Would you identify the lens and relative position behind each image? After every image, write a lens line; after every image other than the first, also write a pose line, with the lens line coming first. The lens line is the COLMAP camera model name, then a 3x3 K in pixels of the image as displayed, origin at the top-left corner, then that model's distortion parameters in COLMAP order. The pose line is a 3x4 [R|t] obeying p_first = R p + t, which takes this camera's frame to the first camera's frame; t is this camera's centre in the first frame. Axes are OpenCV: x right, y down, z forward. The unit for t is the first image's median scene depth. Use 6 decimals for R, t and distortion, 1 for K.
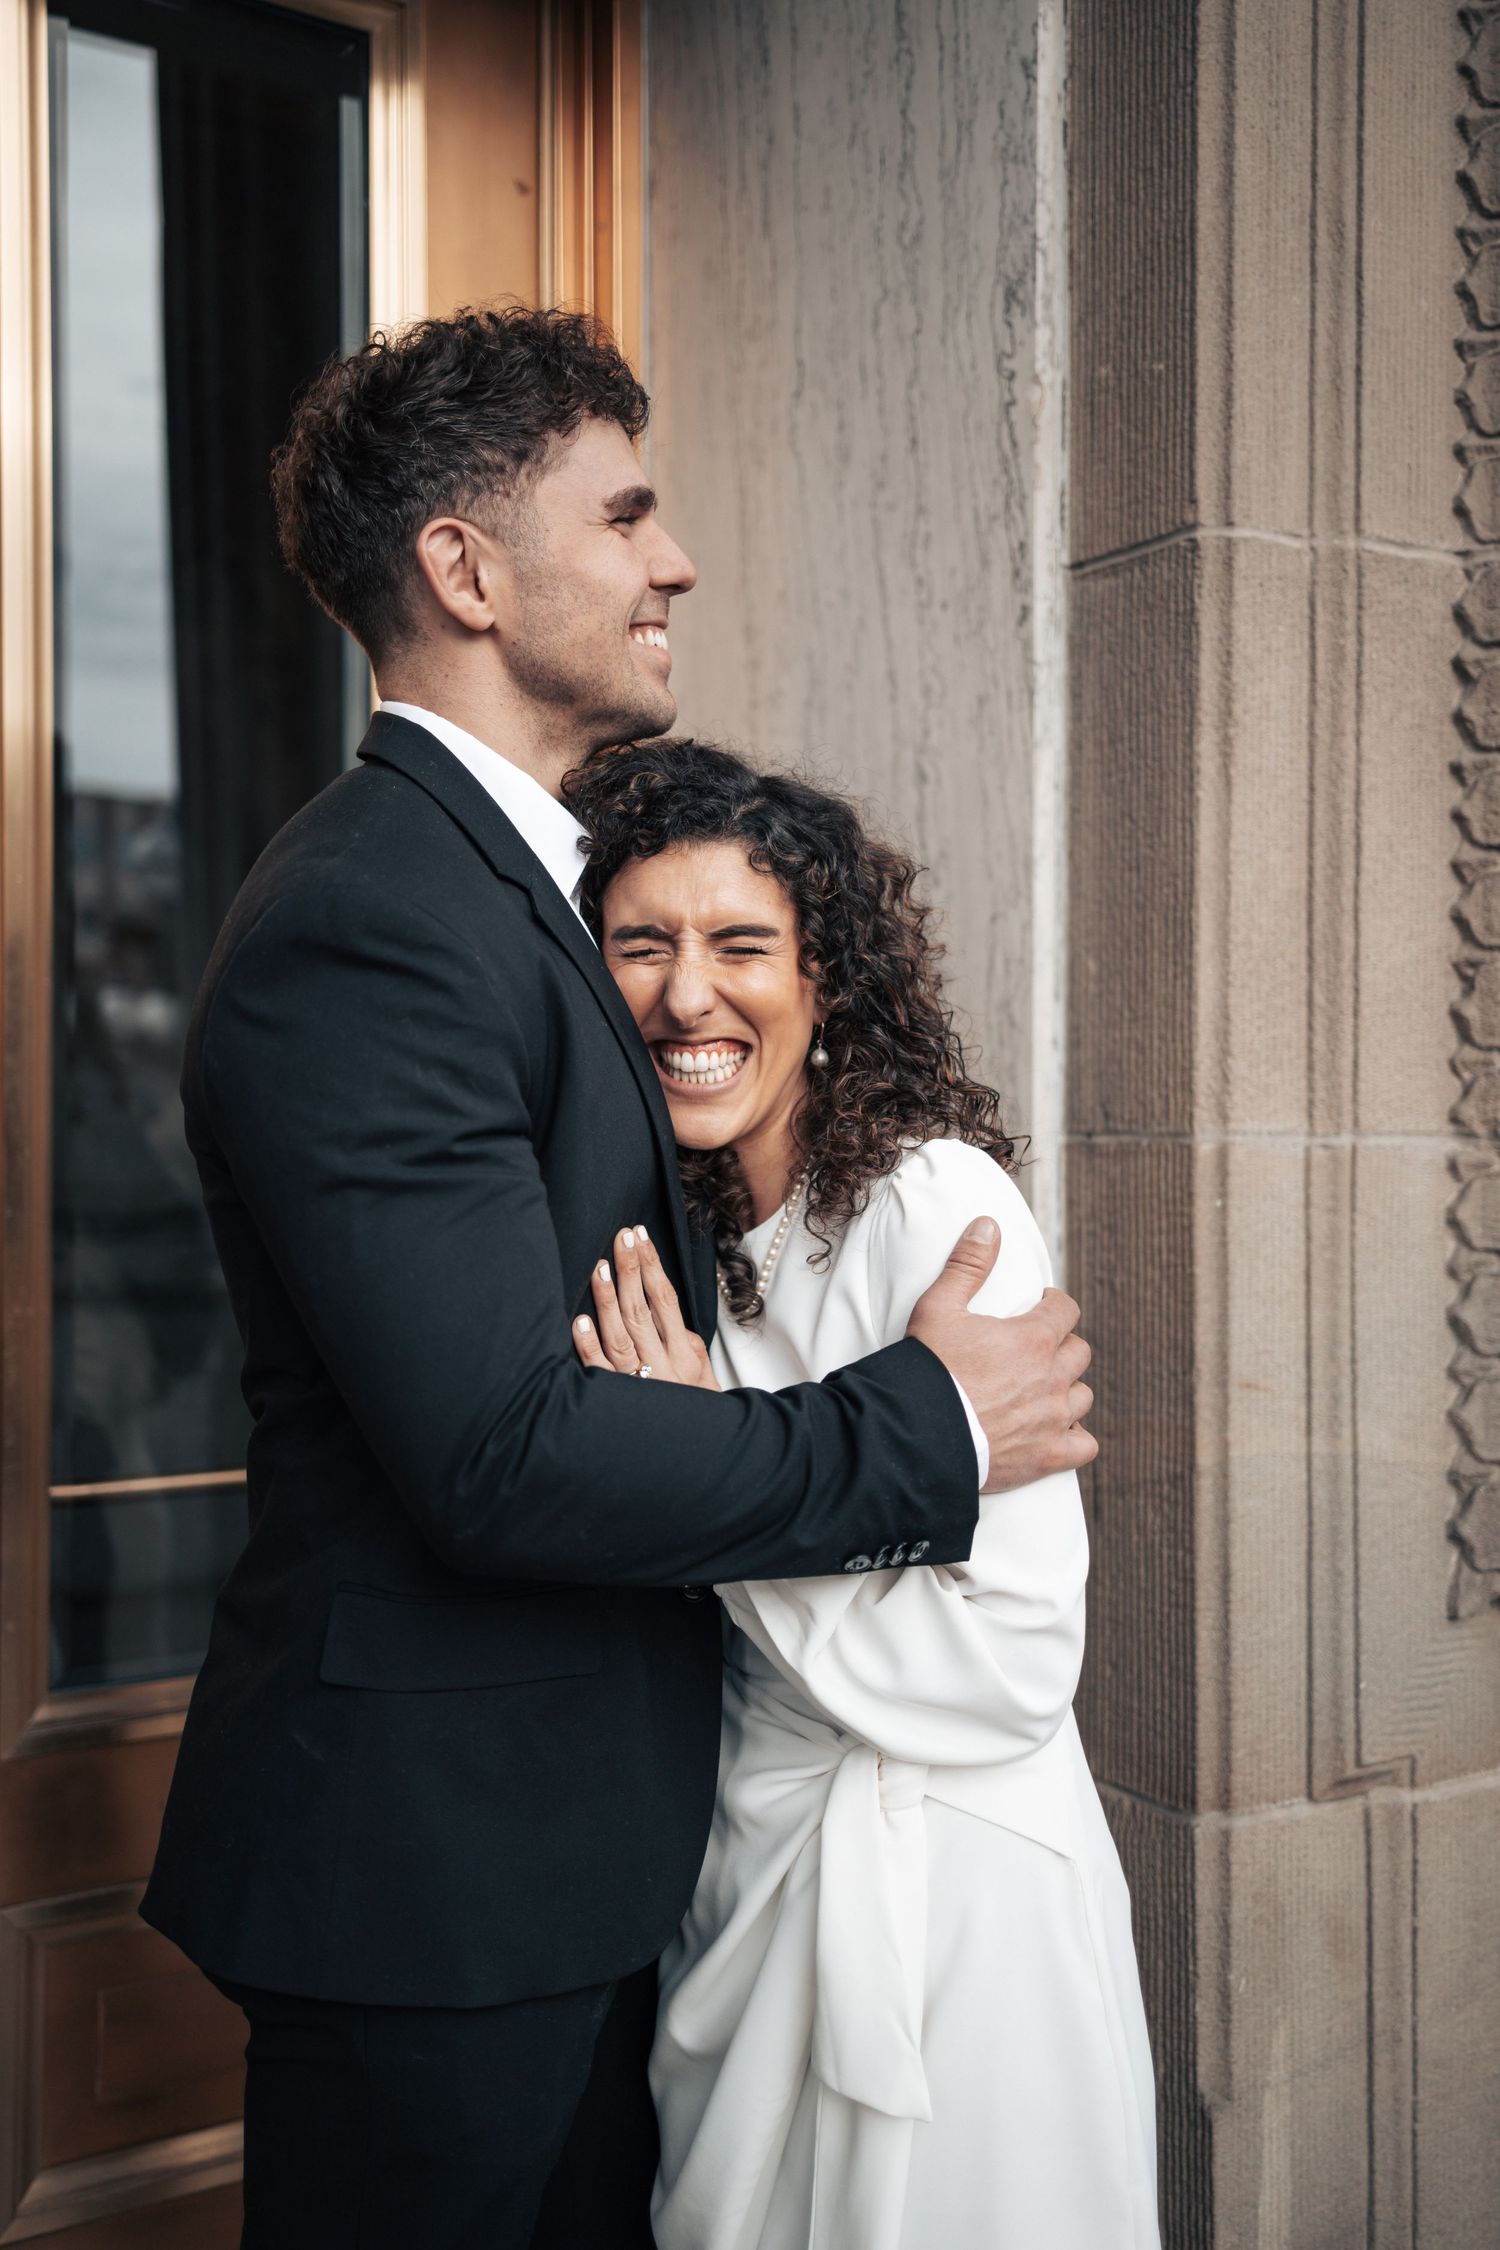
lens RADIAL K [[2138.0, 0, 746.1], [0, 2138.0, 1125.9], [0, 0, 1]] dist [0.060560, -0.006507]
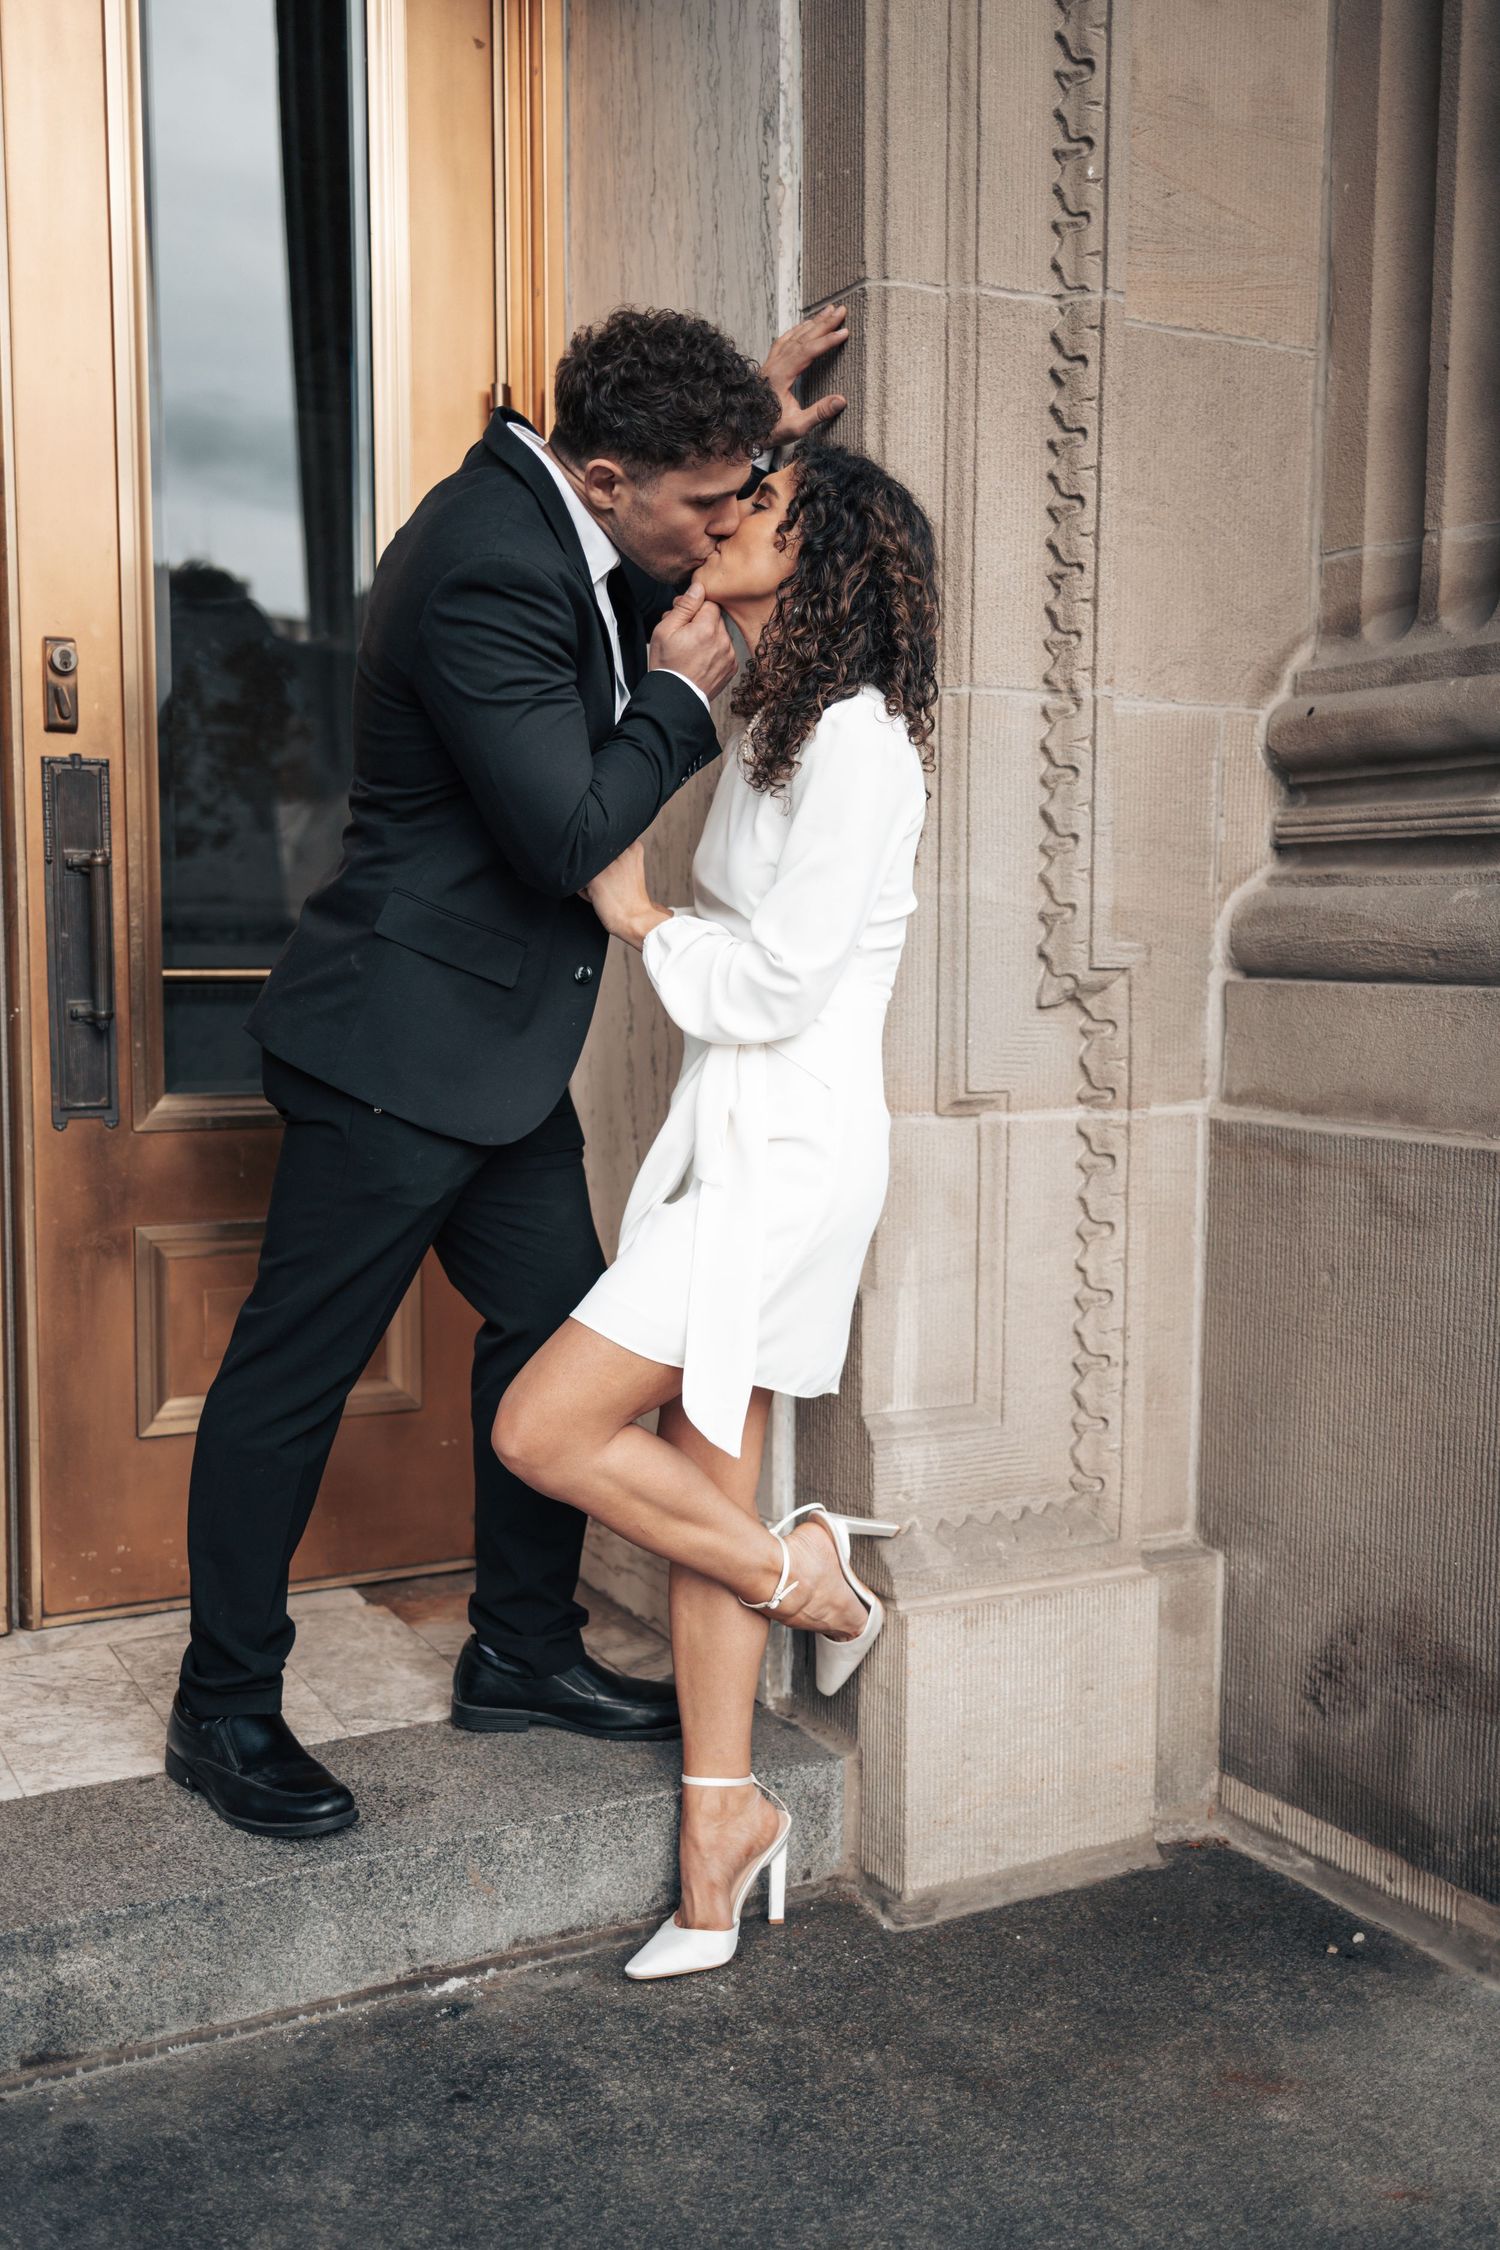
lens RADIAL K [[2064.8, 0, 742.4], [0, 2064.8, 1079.2], [0, 0, 1]] dist [0.071240, -0.033457]
pose [[0.997192, 0.008019, -0.074463, 0.232590], [-0.002369, 0.997132, 0.075648, 0.173202], [0.074856, -0.075259, 0.994350, -0.514082]]
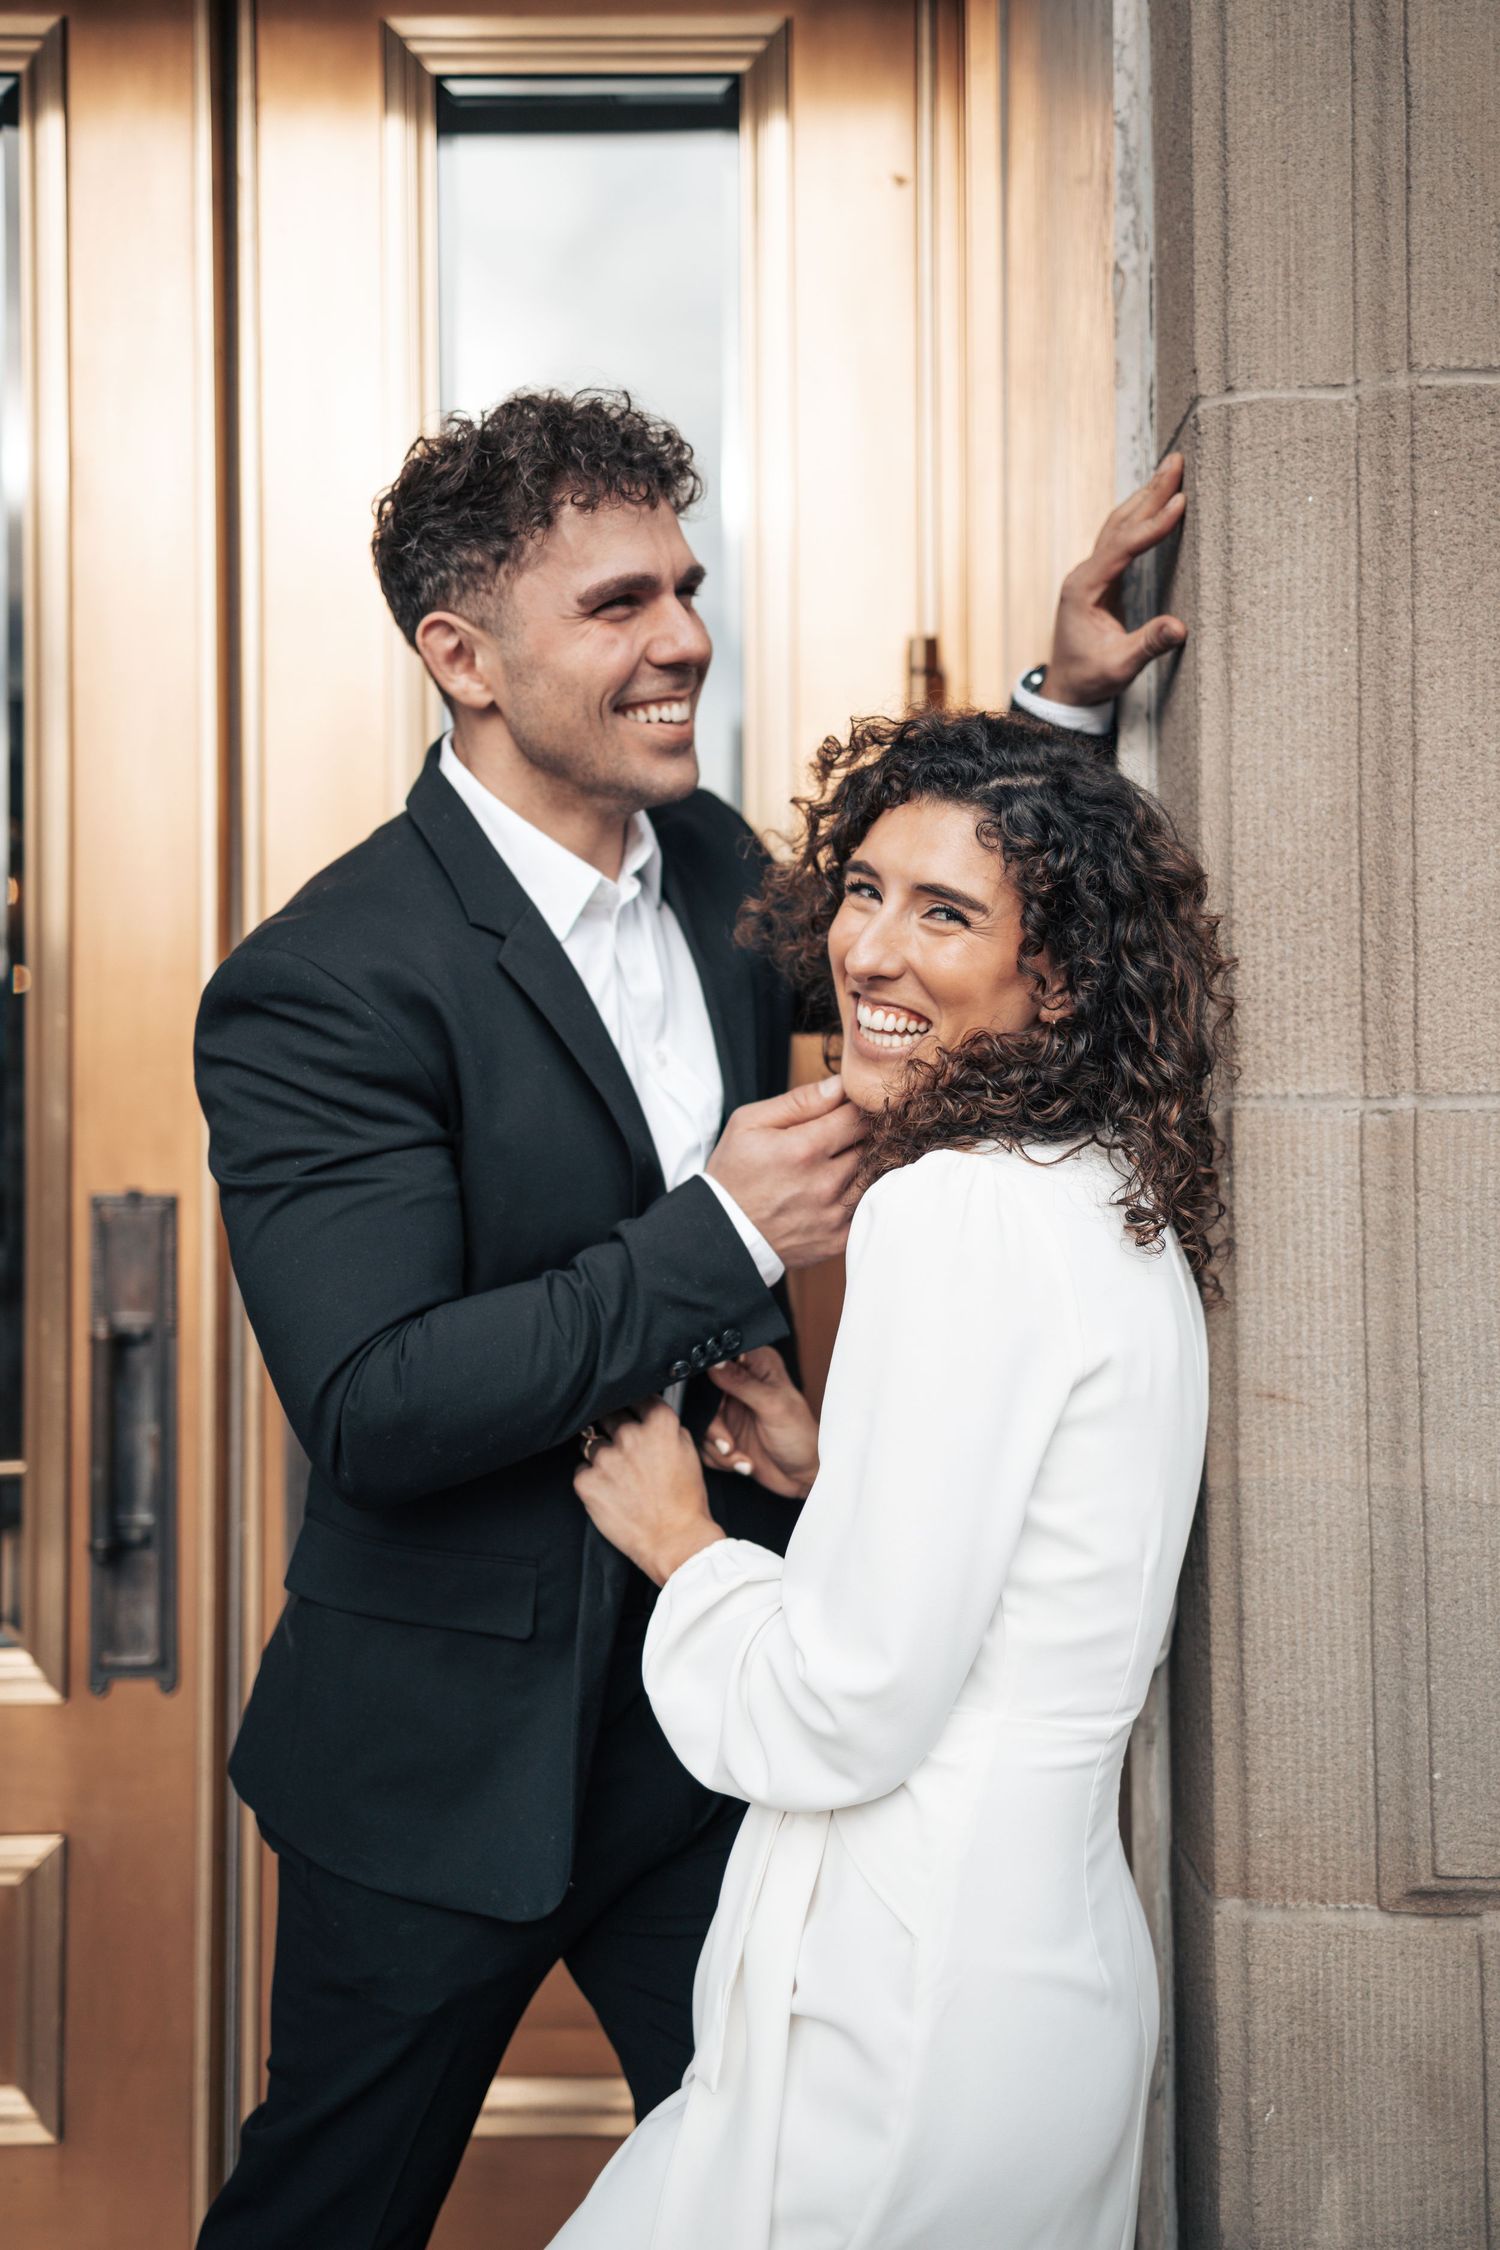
lens RADIAL K [[2191.9, 0, 796.4], [0, 2191.9, 1111.9], [0, 0, 1]] dist [0.060182, -0.010692]
pose [[0.847801, -0.021423, -0.529882, 0.527290], [0.007446, 0.999566, -0.028499, 0.032041], [0.530262, 0.020216, 0.847593, 0.162545]]
